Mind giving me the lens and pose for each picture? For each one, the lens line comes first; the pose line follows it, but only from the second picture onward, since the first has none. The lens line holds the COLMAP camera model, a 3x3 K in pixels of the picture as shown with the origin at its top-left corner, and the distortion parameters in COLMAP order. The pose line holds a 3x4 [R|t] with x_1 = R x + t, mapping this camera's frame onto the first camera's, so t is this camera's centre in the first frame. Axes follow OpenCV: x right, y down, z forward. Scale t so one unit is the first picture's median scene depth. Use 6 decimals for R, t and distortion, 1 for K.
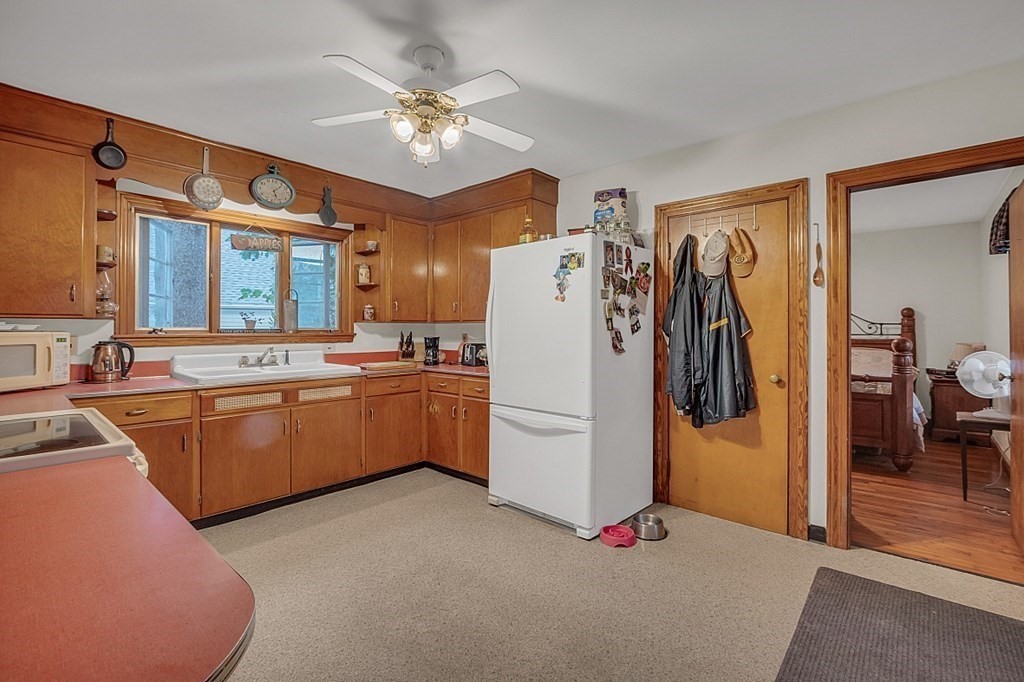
lens RADIAL K [[456.1, 0, 505.7], [0, 456.1, 328.6], [0, 0, 1]] dist [-0.026538, 0.001434]
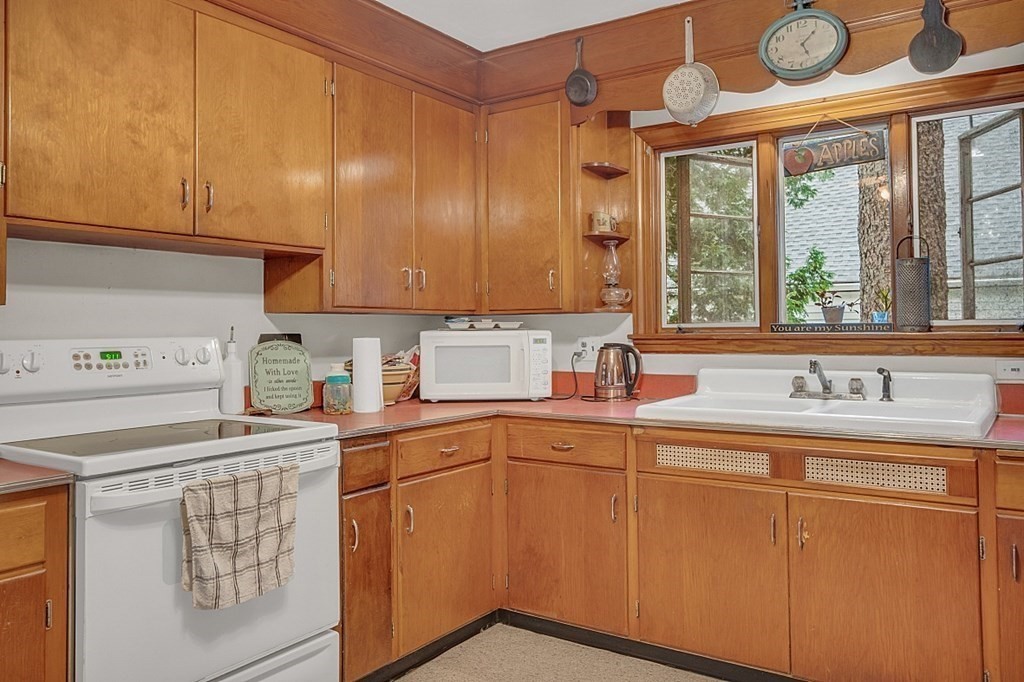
lens RADIAL K [[794.2, 0, 514.8], [0, 794.2, 308.7], [0, 0, 1]] dist [-0.007095, 0.044823]
pose [[0.147512, -0.026901, -0.988694, 0.317522], [0.010449, 0.999617, -0.025639, 0.003190], [0.989005, -0.006548, 0.147737, 0.608036]]
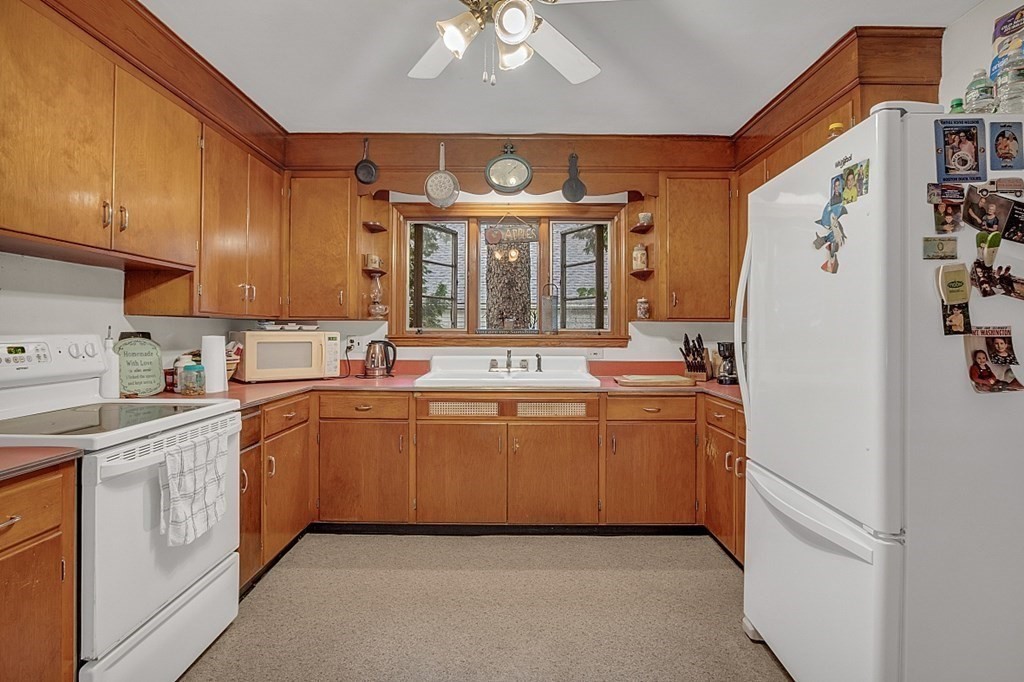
lens RADIAL K [[531.2, 0, 510.1], [0, 531.2, 325.7], [0, 0, 1]] dist [-0.021347, 0.006411]
pose [[0.669445, -0.004253, -0.742850, 0.277726], [-0.002435, 0.999966, -0.007919, 0.001061], [0.742858, 0.007110, 0.669412, 0.339328]]
